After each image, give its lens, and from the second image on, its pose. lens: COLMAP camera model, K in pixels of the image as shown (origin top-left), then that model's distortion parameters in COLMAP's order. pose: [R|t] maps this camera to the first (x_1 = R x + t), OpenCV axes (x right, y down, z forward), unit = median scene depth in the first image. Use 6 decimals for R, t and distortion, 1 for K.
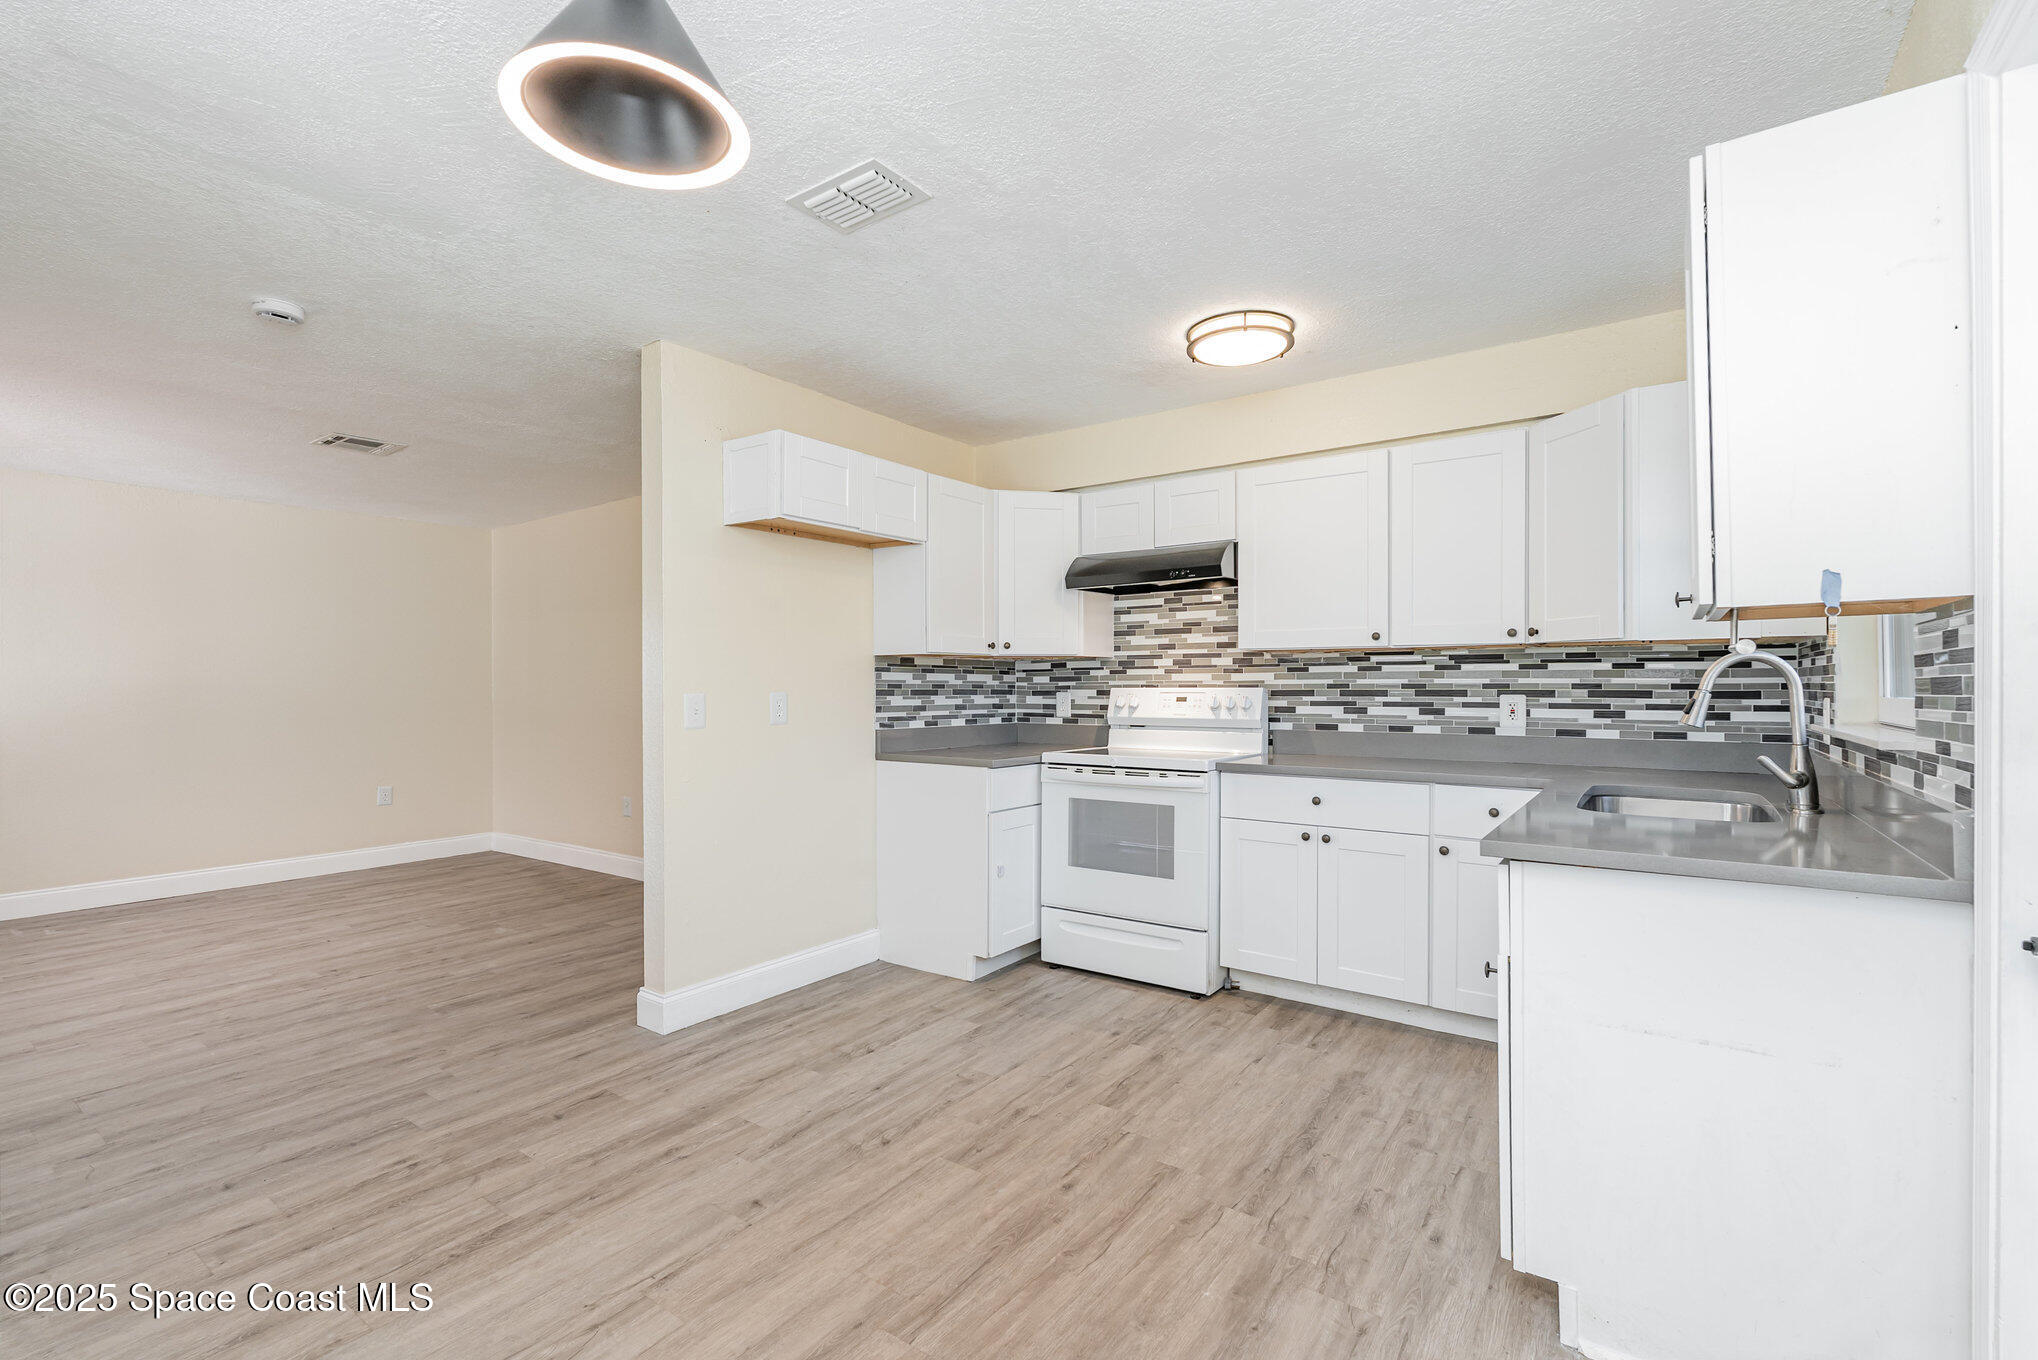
lens RADIAL K [[906.8, 0, 1021.8], [0, 906.8, 678.8], [0, 0, 1]] dist [-0.005629, 0.000509]
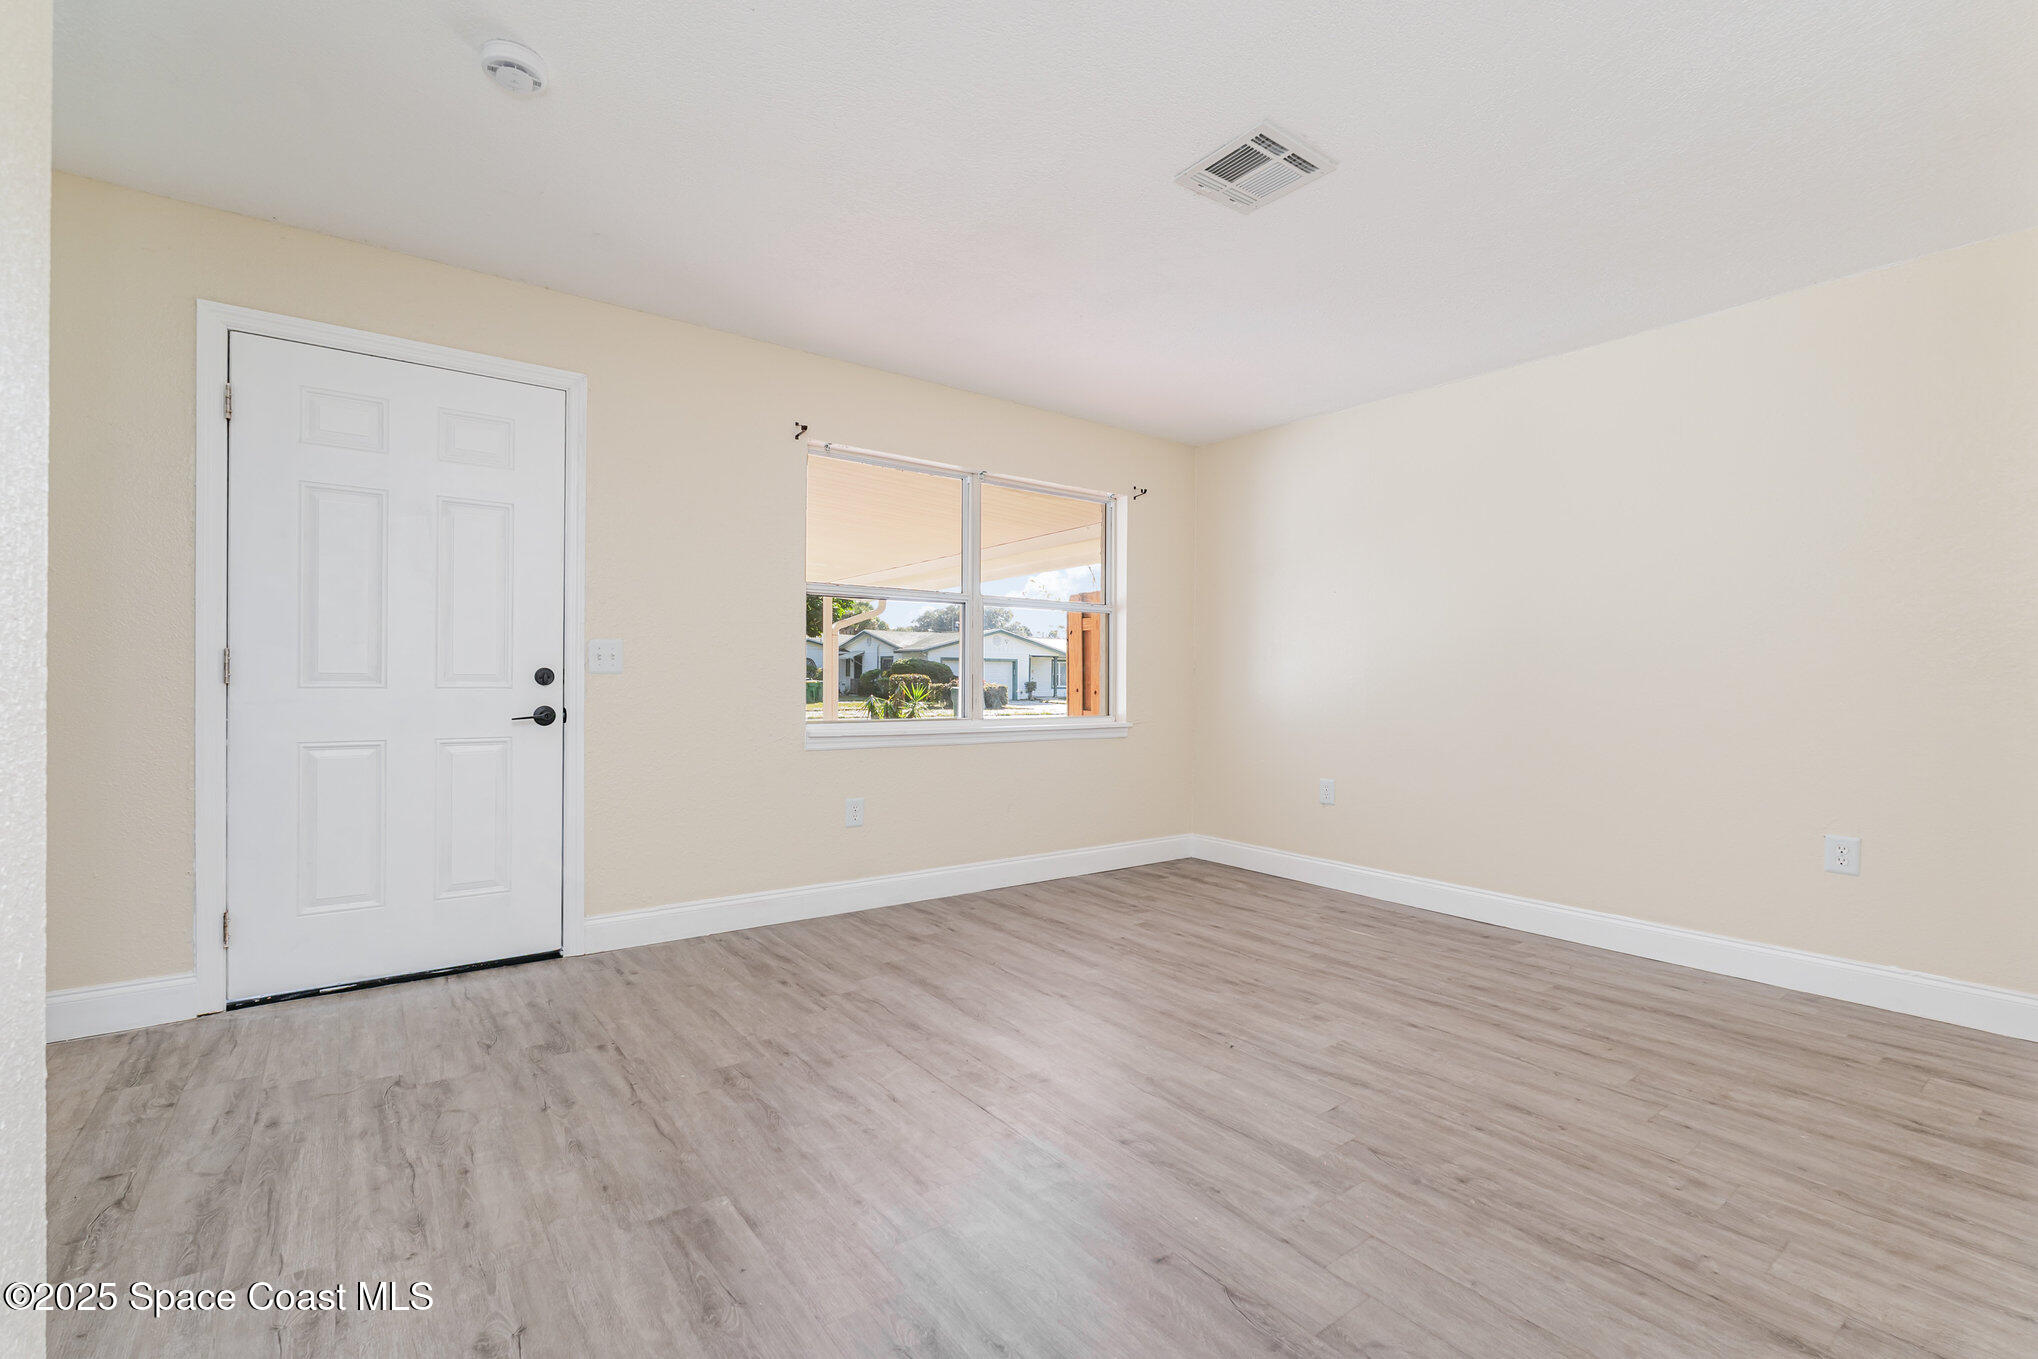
lens RADIAL K [[906.8, 0, 1022.0], [0, 906.8, 679.3], [0, 0, 1]] dist [-0.005629, 0.000509]
pose [[-0.286842, 0.012191, -0.957900, -0.211733], [-0.002889, 0.999903, 0.013591, 0.054628], [0.957974, 0.006666, -0.286779, 1.350117]]
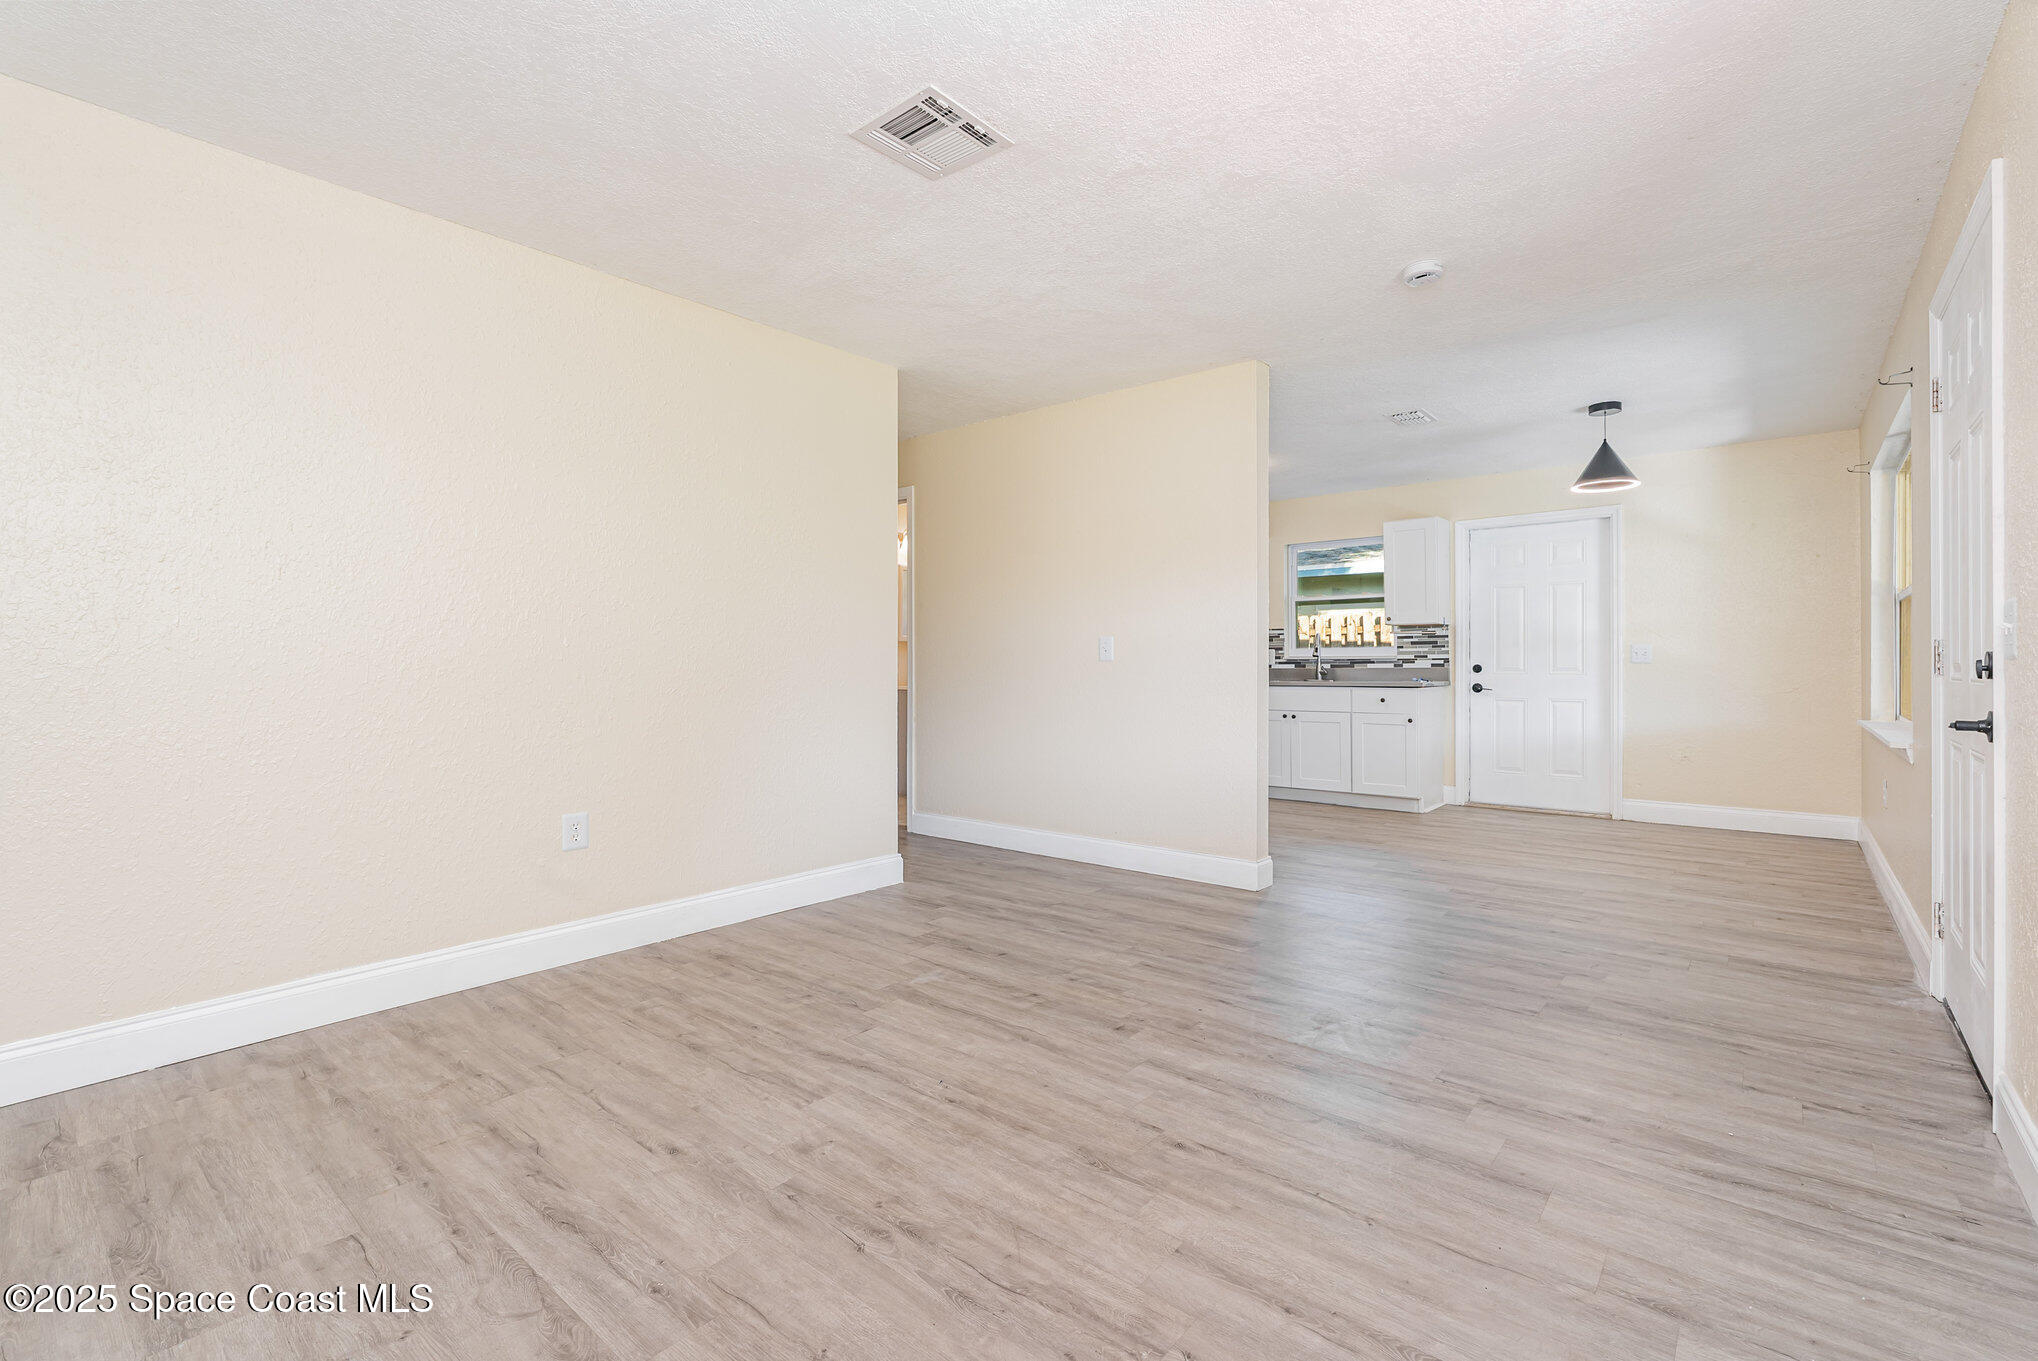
lens RADIAL K [[906.8, 0, 1025.1], [0, 906.8, 671.5], [0, 0, 1]] dist [-0.005629, 0.000509]
pose [[0.067094, 0.007396, 0.997719, -1.666822], [-0.002866, 0.999970, -0.007219, 0.078118], [-0.997743, -0.002376, 0.067114, 1.195398]]
